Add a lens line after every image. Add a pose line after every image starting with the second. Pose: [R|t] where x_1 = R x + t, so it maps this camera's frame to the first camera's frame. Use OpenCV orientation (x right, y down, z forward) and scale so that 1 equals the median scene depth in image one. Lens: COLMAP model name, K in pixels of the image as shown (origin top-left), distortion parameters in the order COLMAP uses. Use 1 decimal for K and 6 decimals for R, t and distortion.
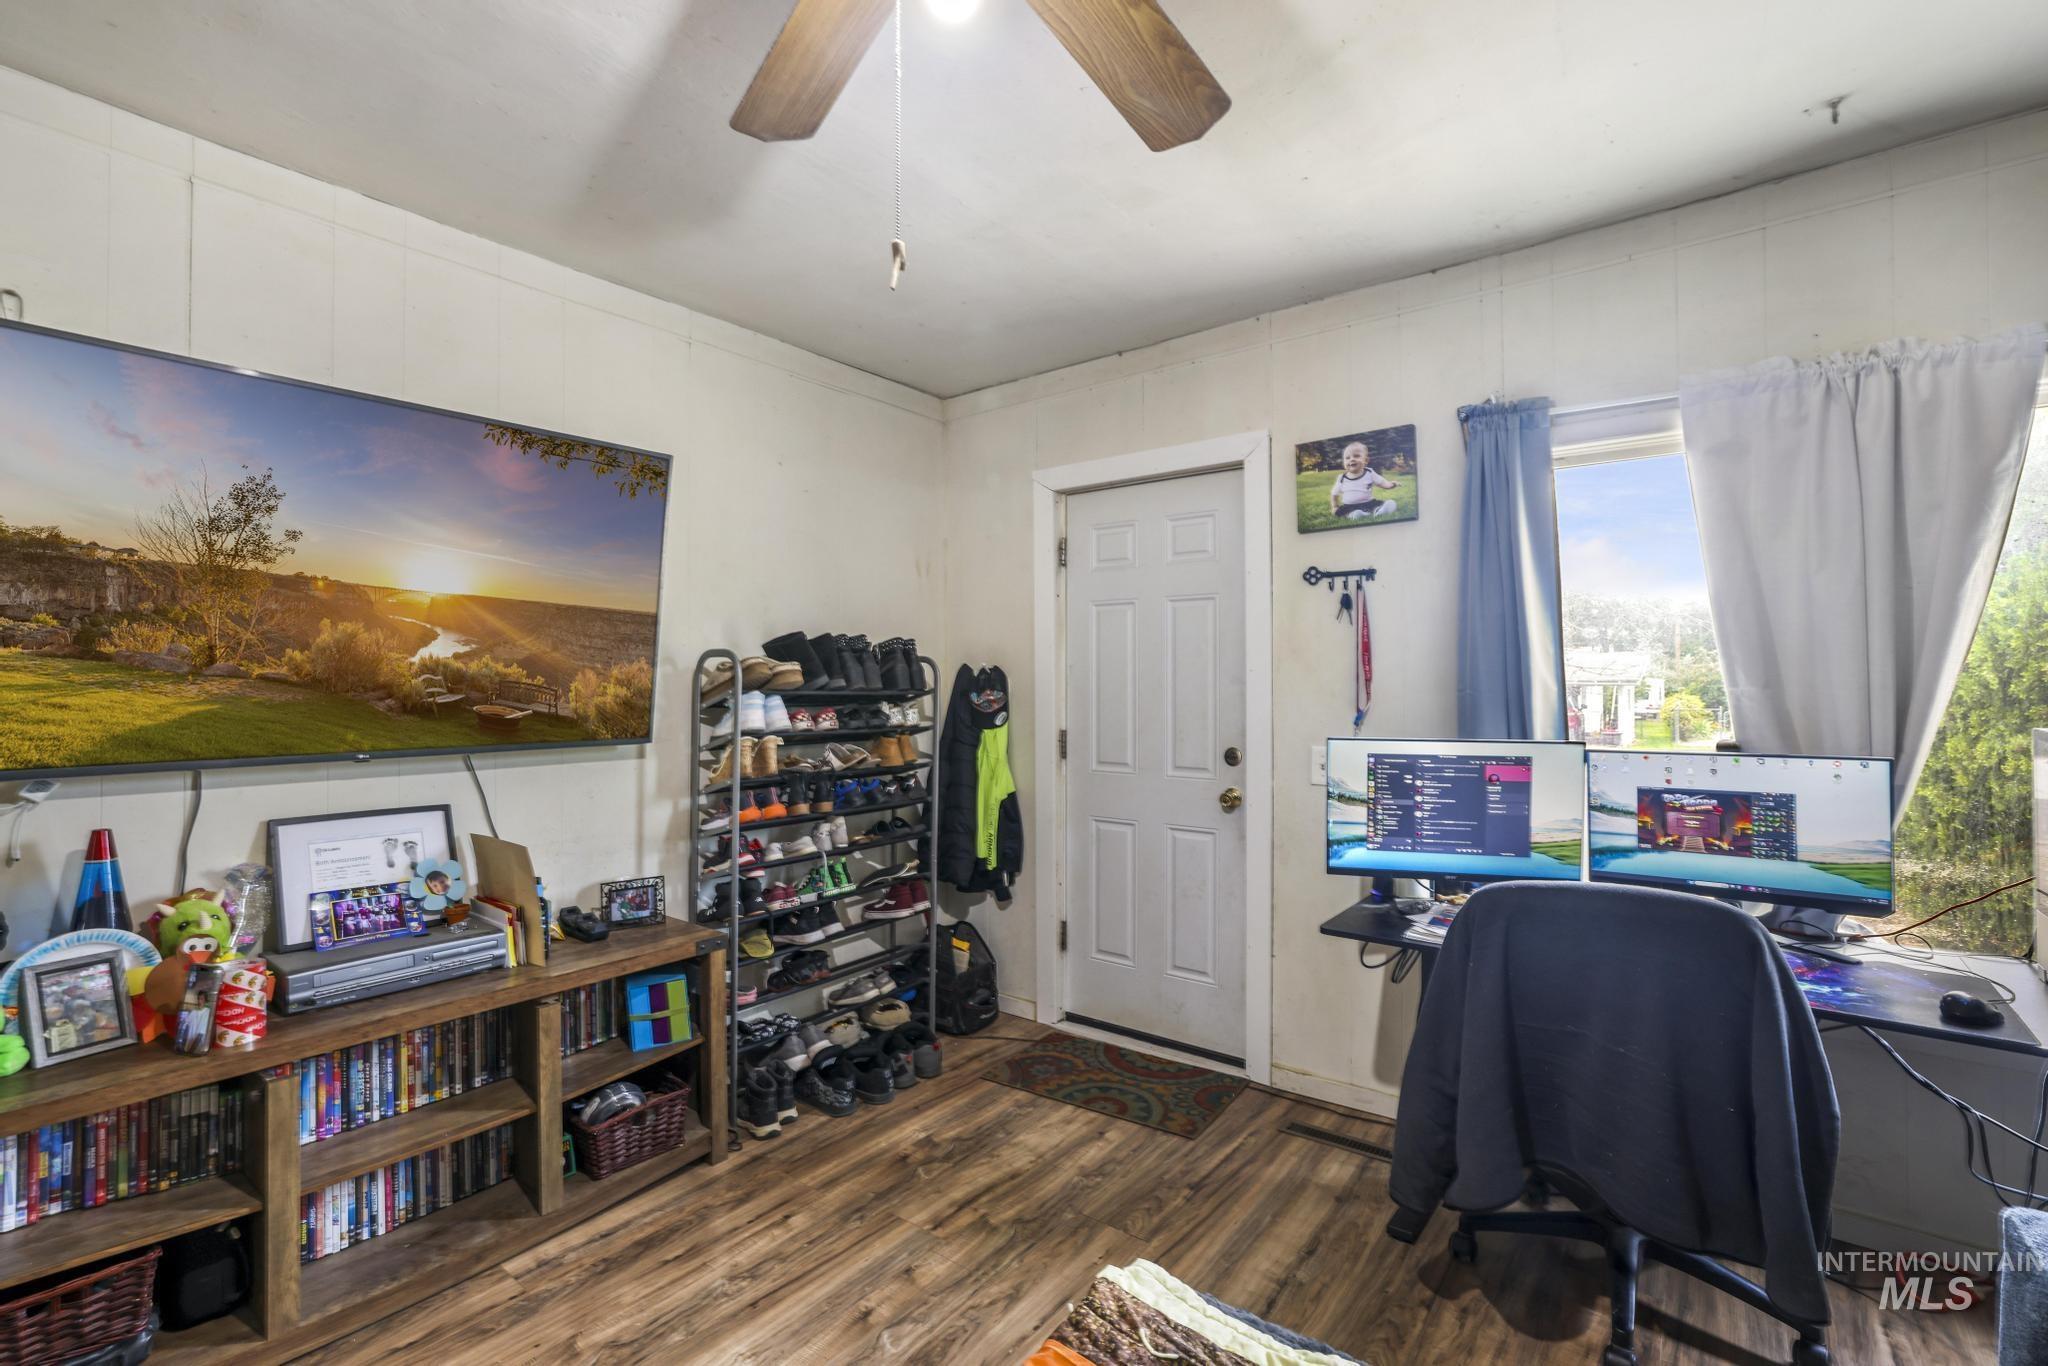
lens RADIAL K [[903.6, 0, 1021.1], [0, 903.6, 676.3], [0, 0, 1]] dist [-0.047394, 0.018986]
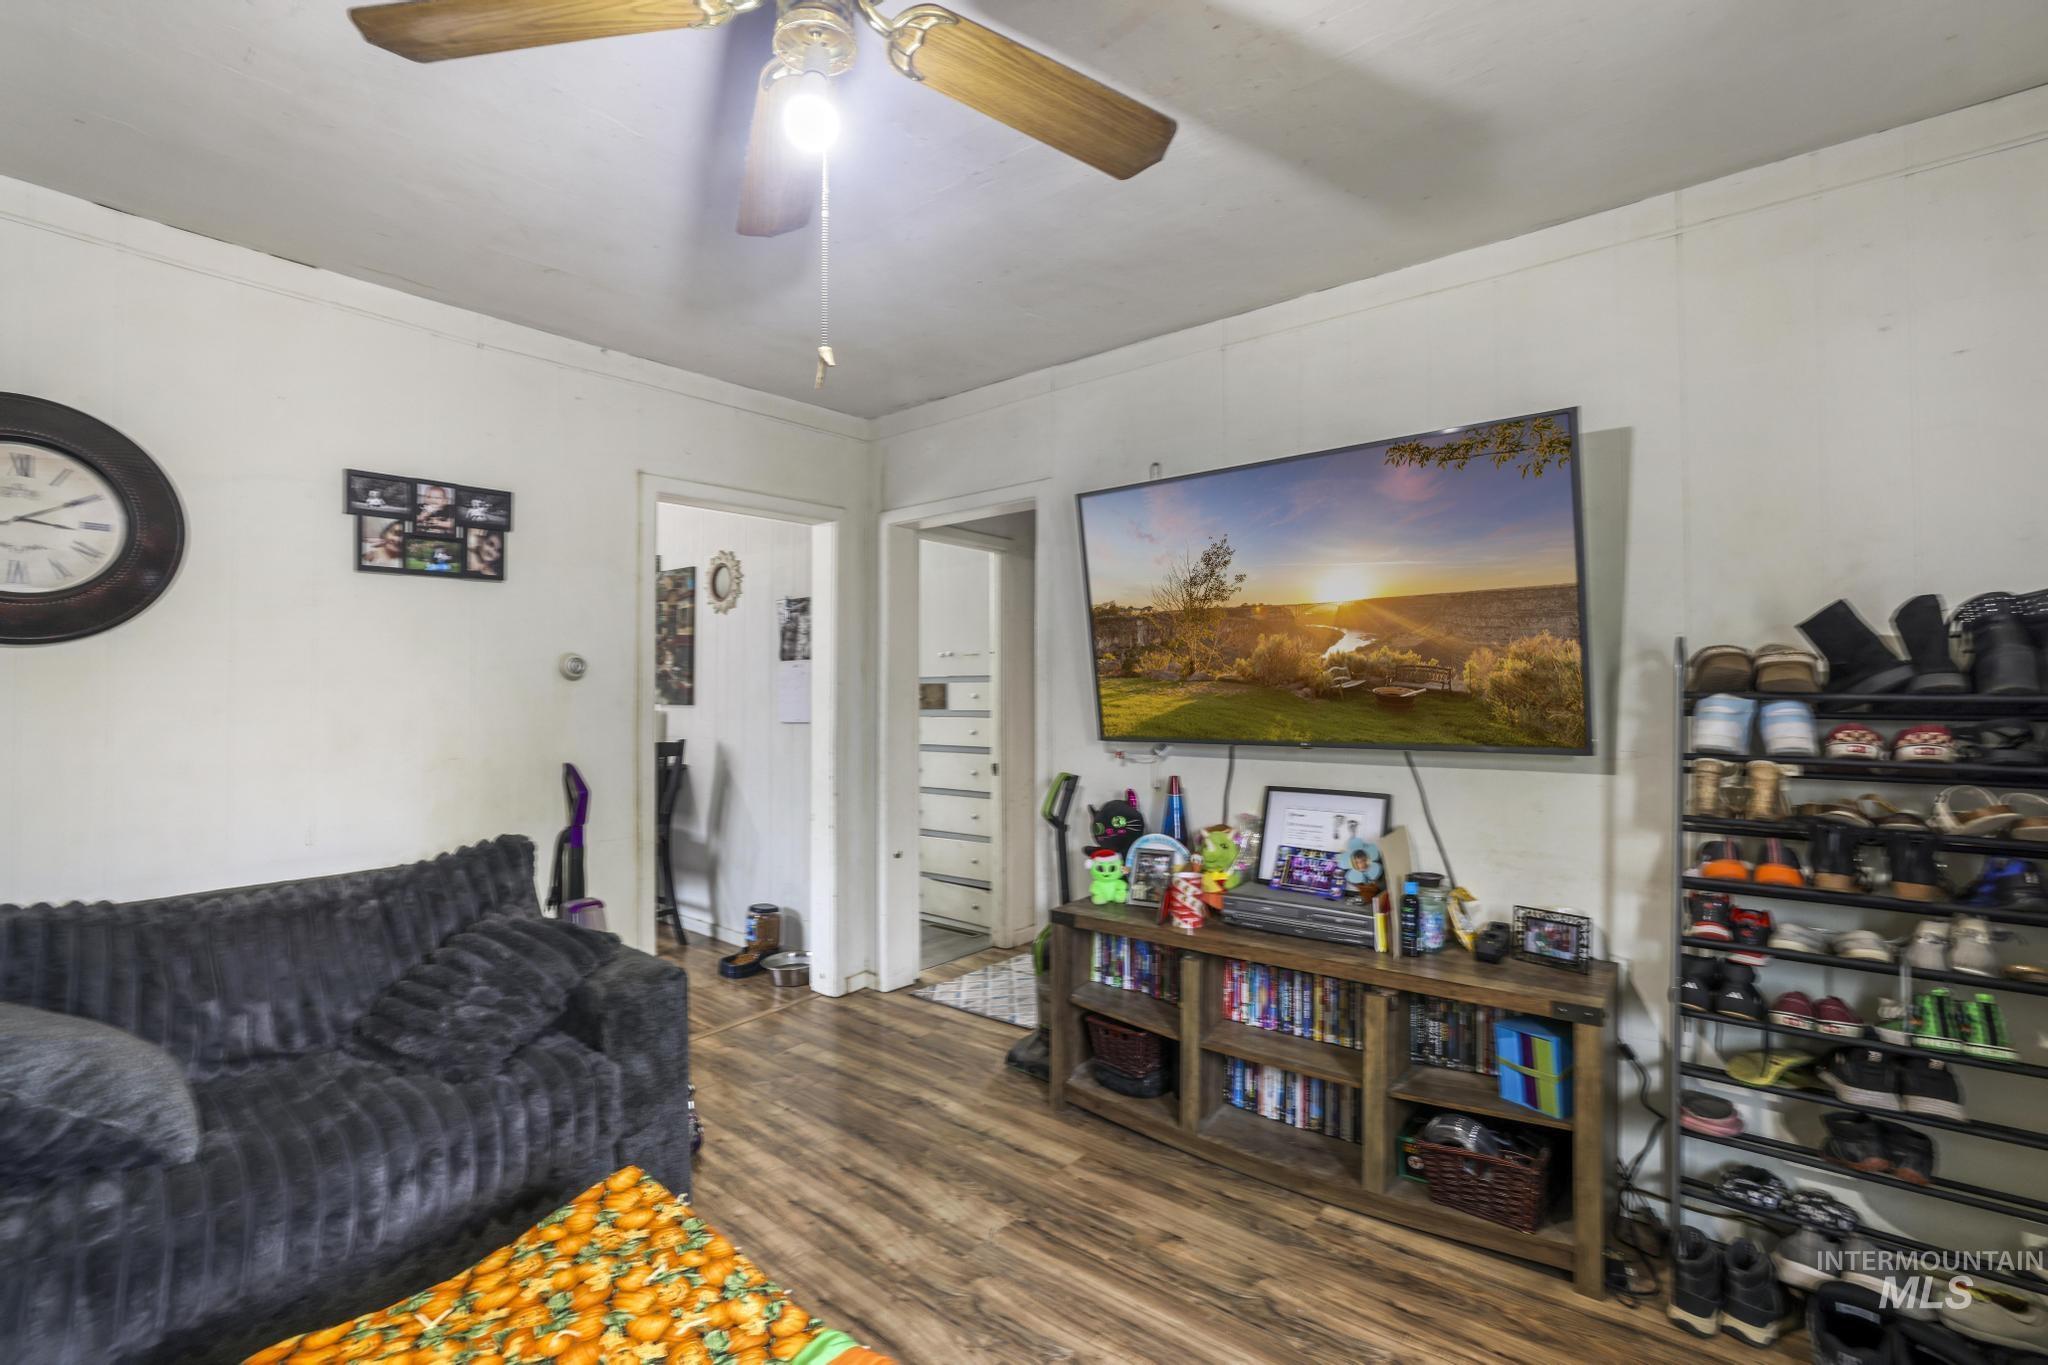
lens RADIAL K [[903.6, 0, 1021.1], [0, 903.6, 675.8], [0, 0, 1]] dist [-0.047394, 0.018986]
pose [[-0.021528, -0.009443, -0.999724, 0.527428], [0.016677, 0.999813, -0.009802, -0.000496], [0.999629, -0.016883, -0.021367, 0.615555]]
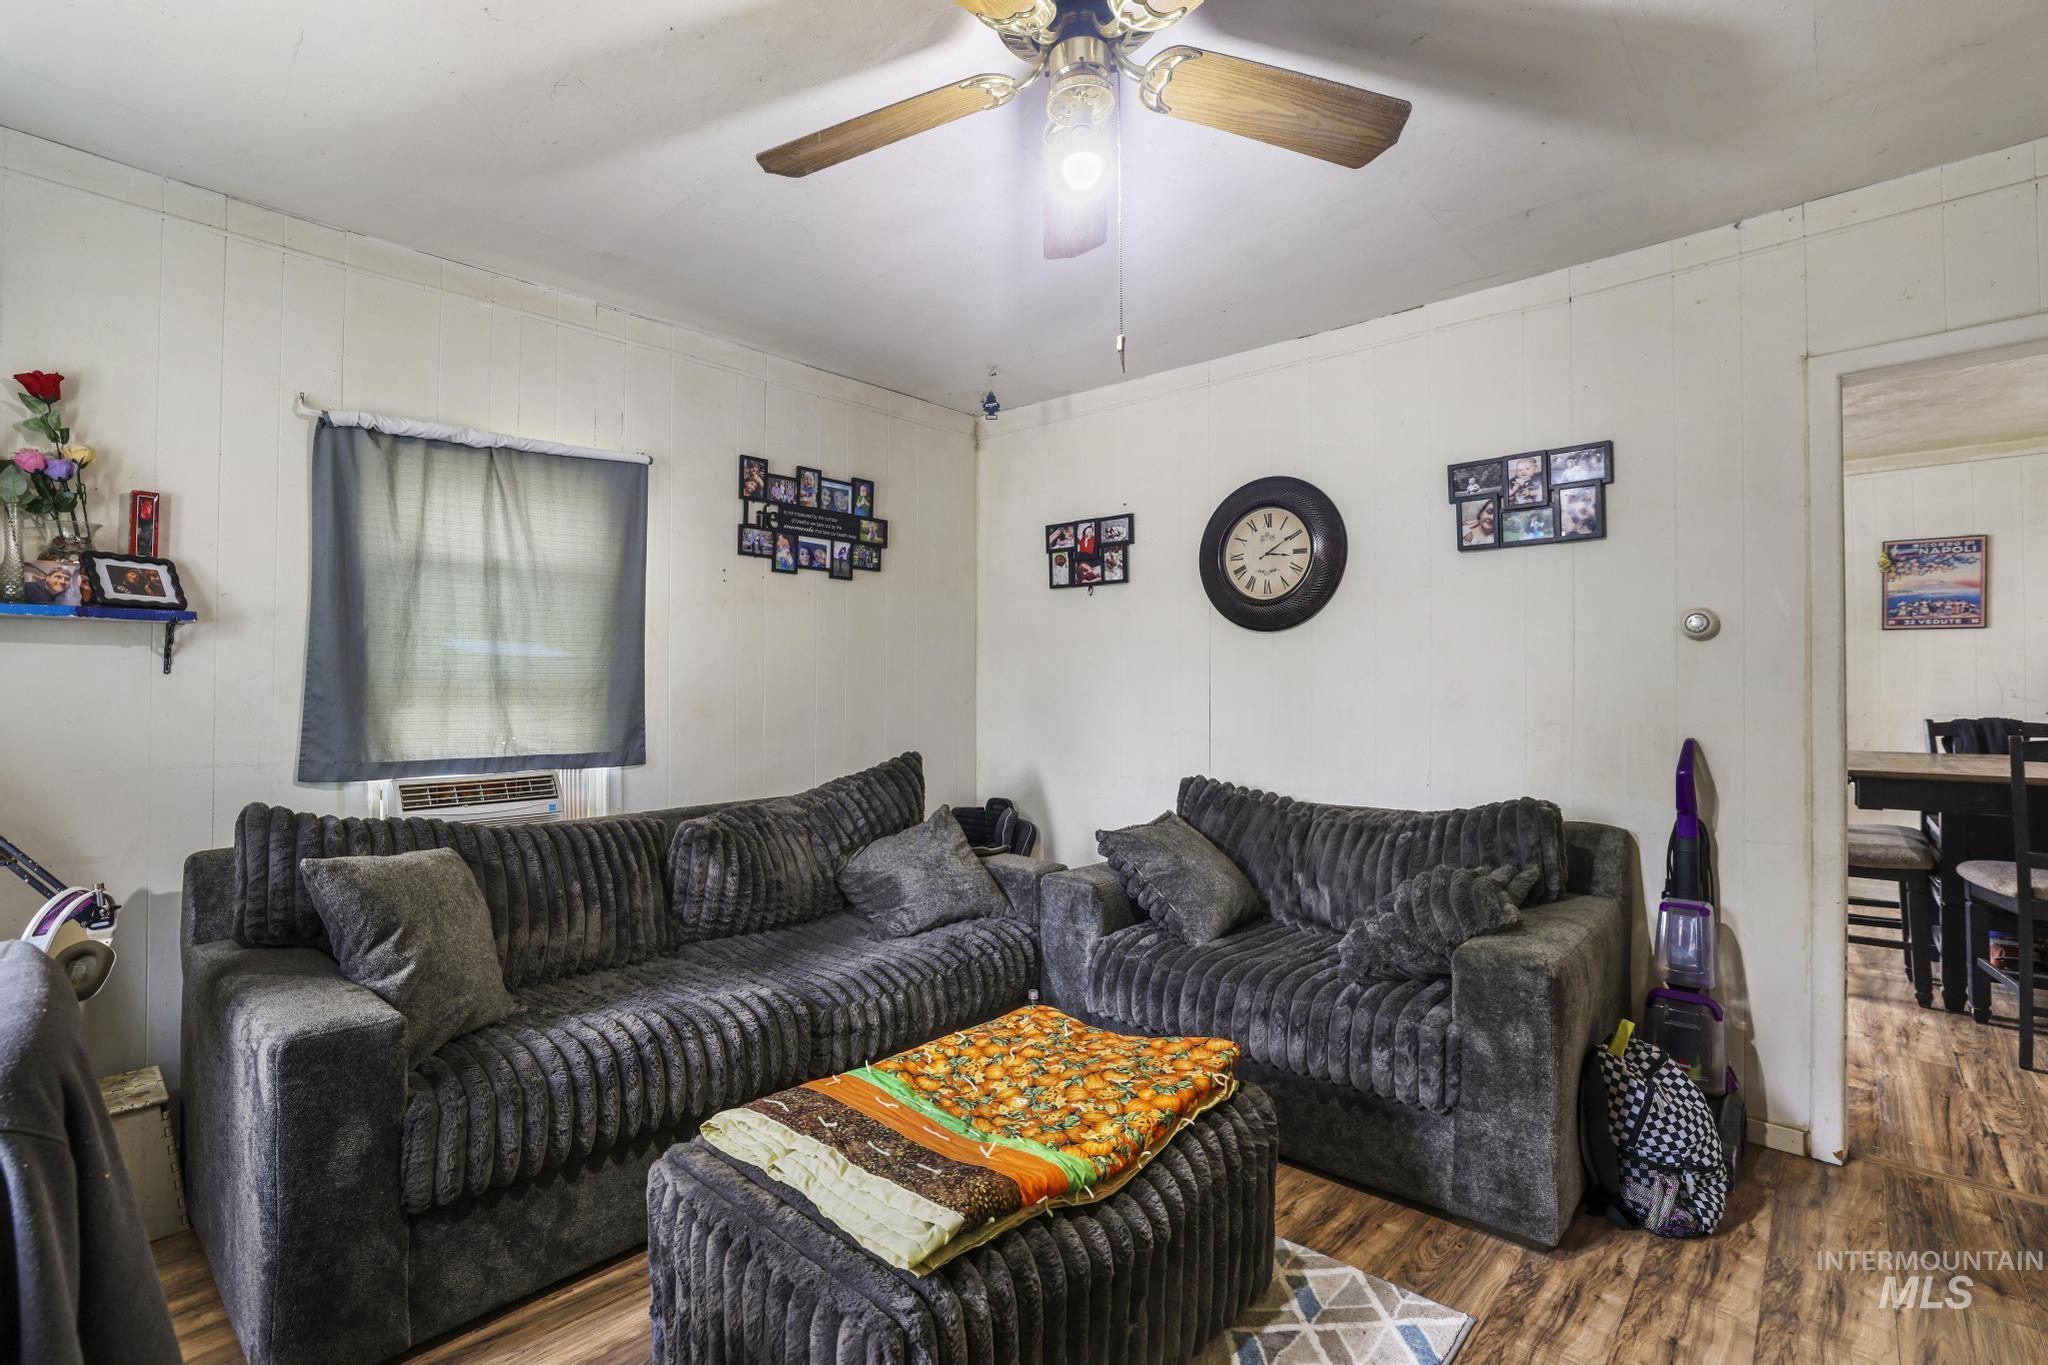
lens RADIAL K [[941.6, 0, 928.7], [0, 941.6, 677.3], [0, 0, 1]] dist [-0.025411, 0.000354]
pose [[-0.991663, 0.005506, 0.128741, -0.010160], [0.002996, 0.999802, -0.019685, 0.048632], [-0.128824, -0.019136, -0.991483, 1.211020]]
